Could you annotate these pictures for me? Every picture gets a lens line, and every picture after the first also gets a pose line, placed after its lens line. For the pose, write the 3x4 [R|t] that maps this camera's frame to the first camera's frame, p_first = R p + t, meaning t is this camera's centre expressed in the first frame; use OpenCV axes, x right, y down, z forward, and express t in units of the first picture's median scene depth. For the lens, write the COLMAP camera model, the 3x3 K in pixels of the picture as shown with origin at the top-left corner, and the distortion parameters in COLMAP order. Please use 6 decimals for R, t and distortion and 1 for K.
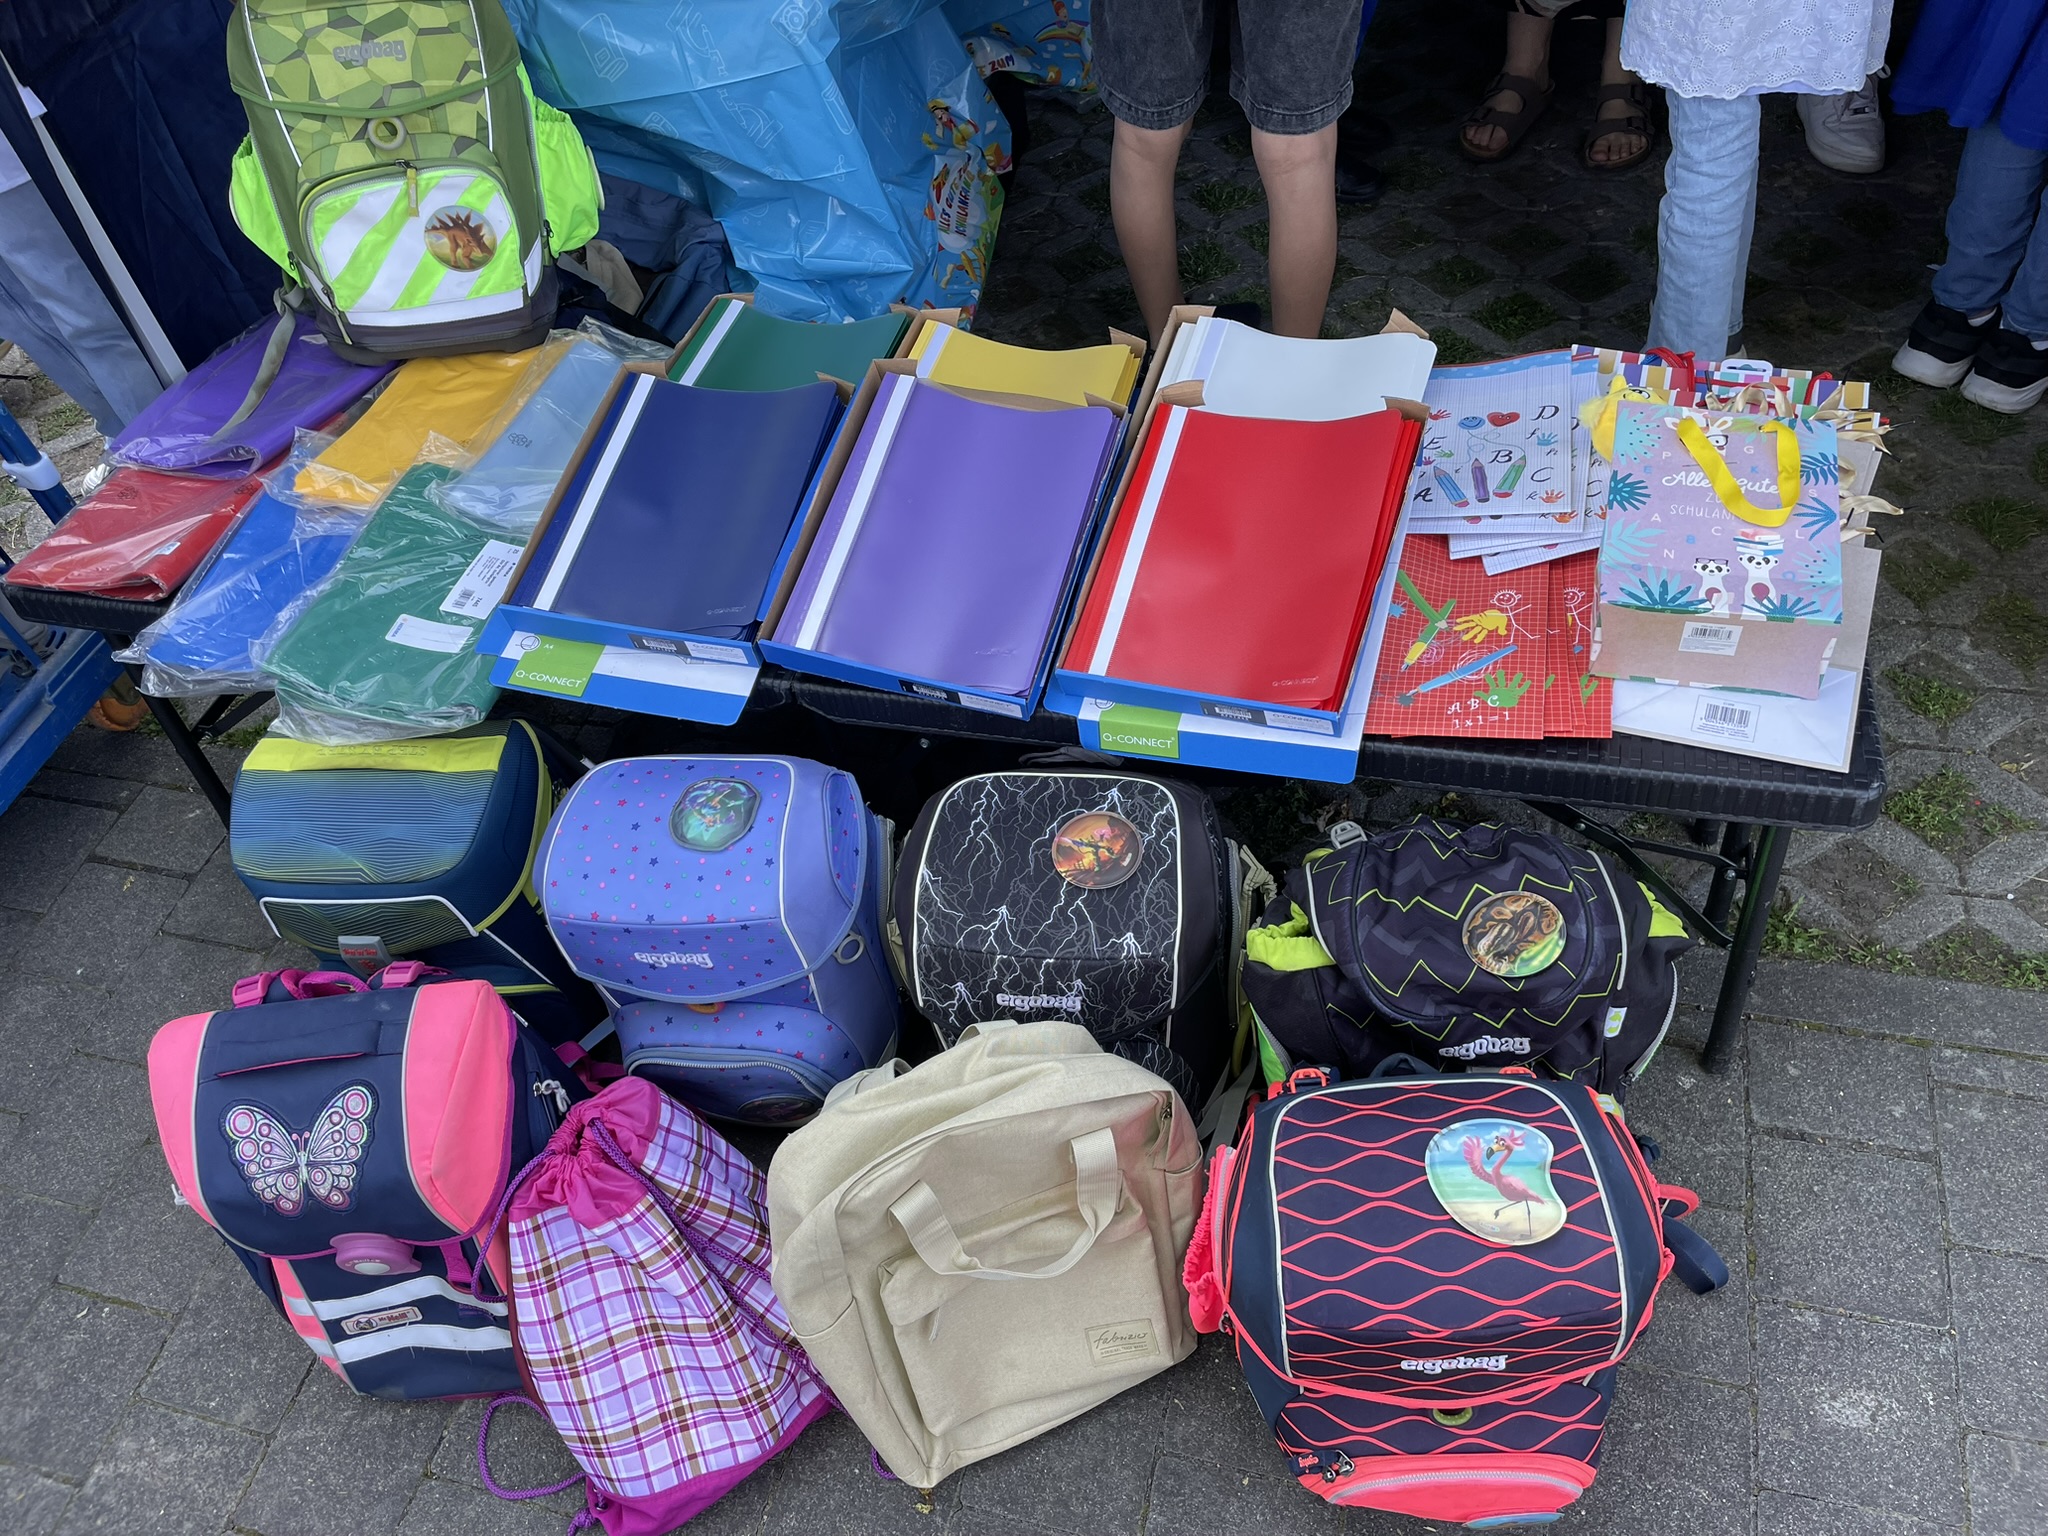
lens RADIAL K [[1563.7, 0, 1033.3], [0, 1563.7, 766.3], [0, 0, 1]] dist [0.100077, -0.142673]
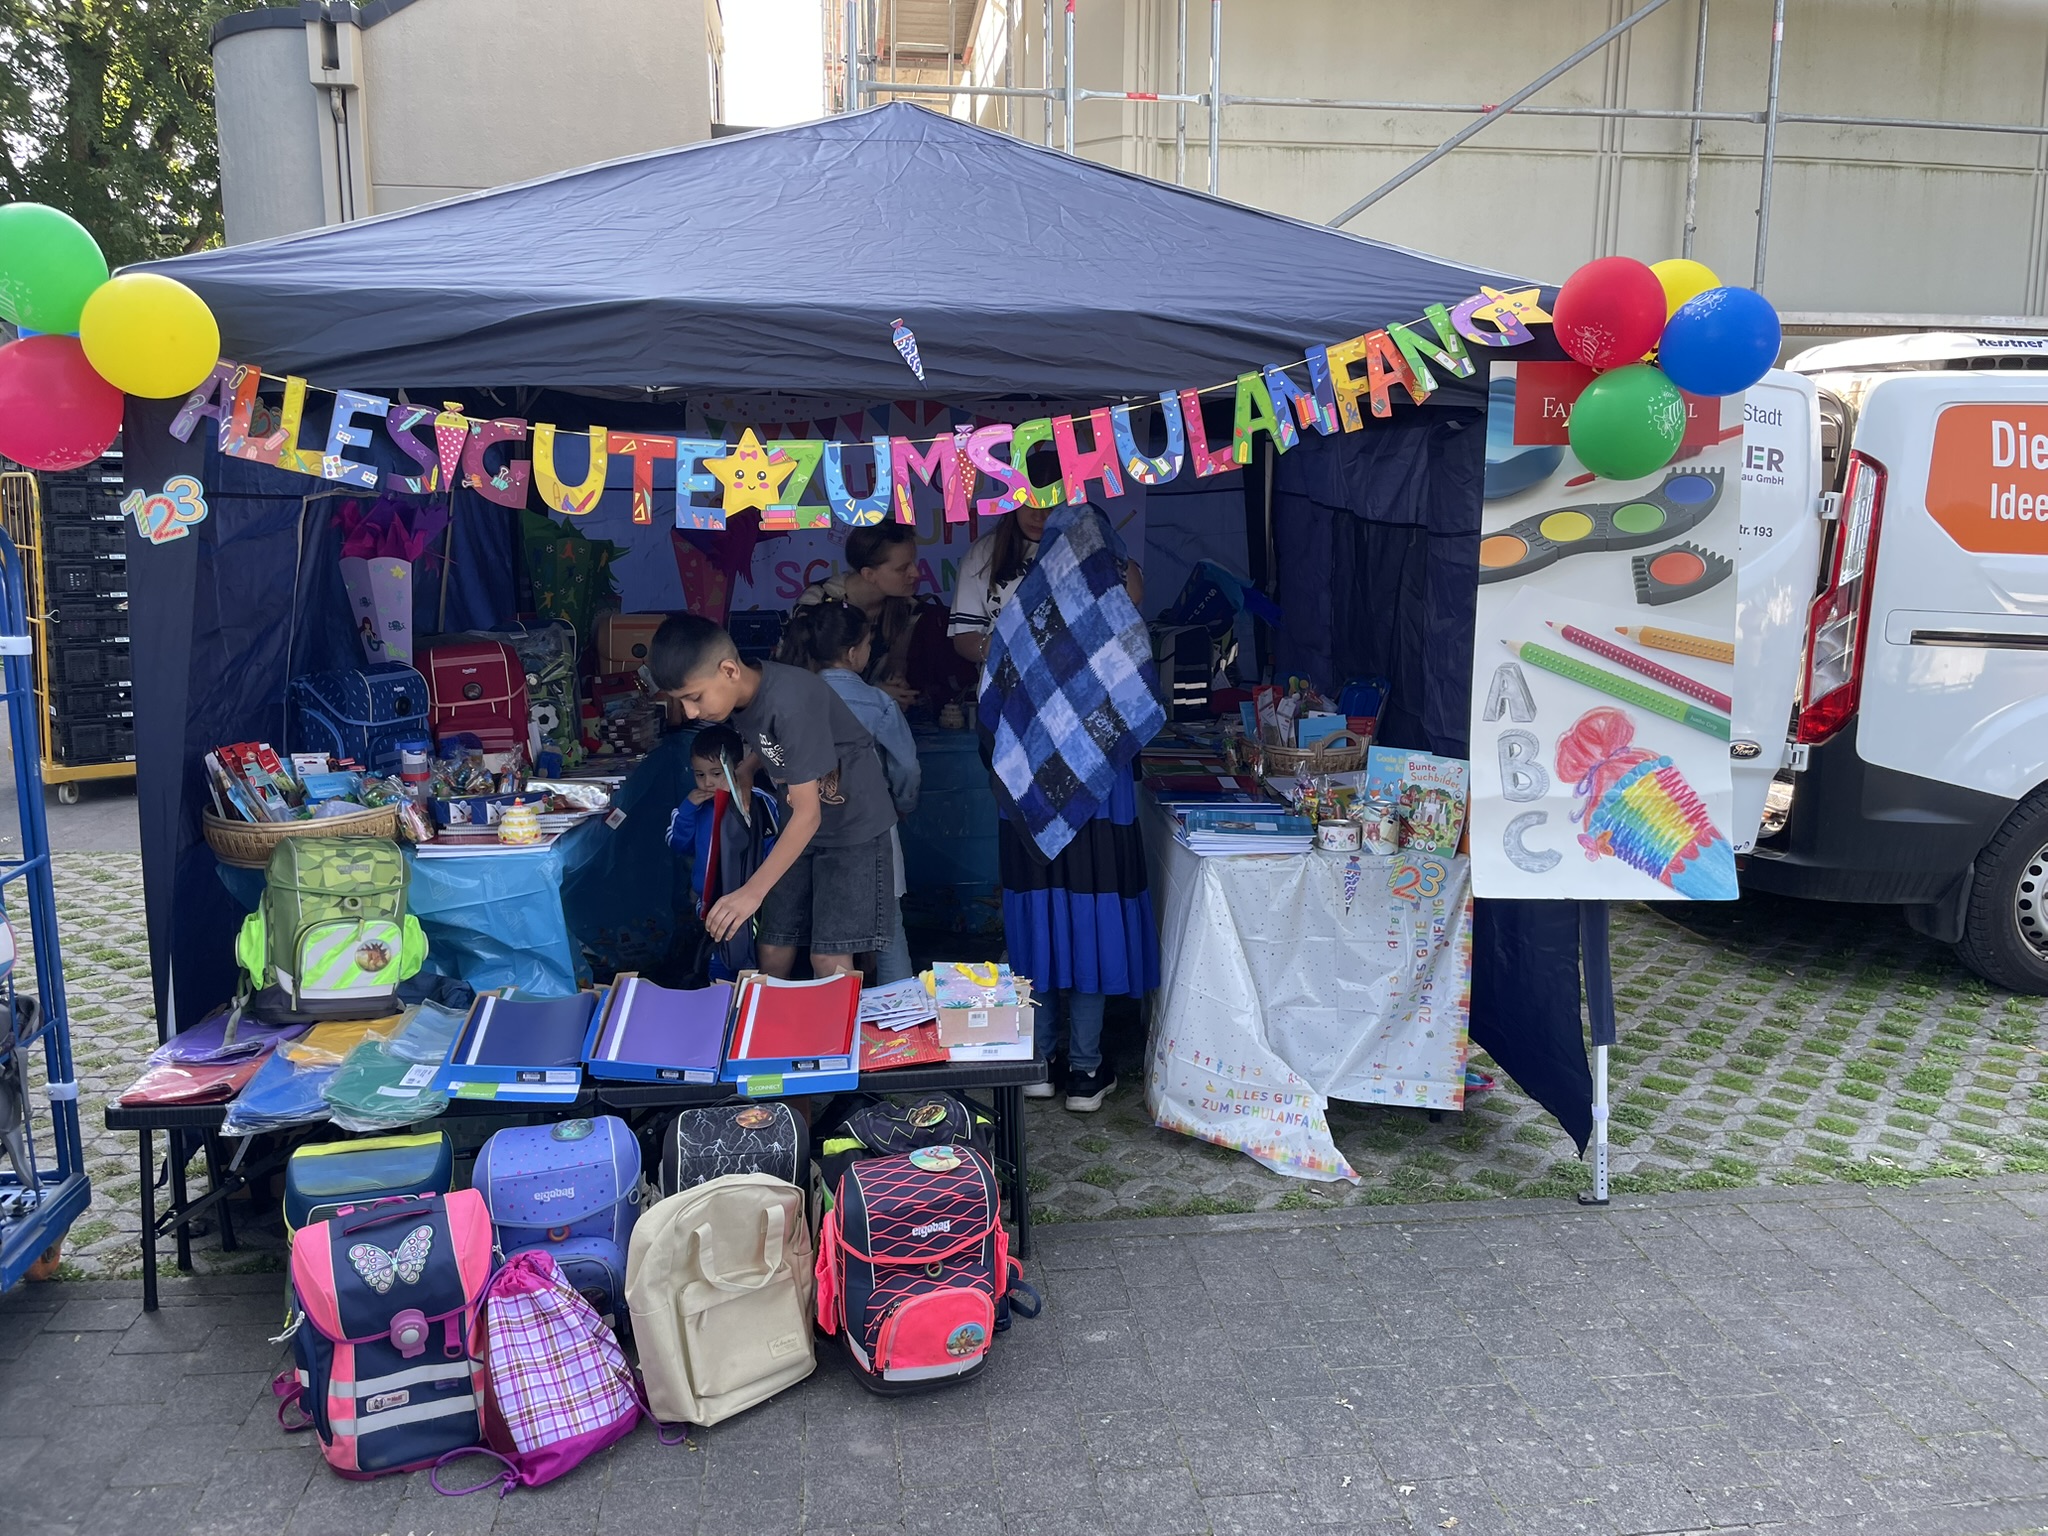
lens RADIAL K [[1563.7, 0, 1033.3], [0, 1563.7, 766.3], [0, 0, 1]] dist [0.100077, -0.142673]
pose [[0.918131, 0.054184, 0.392555, -0.507269], [0.204553, 0.783631, -0.586584, 1.055973], [-0.339401, 0.618859, 0.708393, -1.083445]]
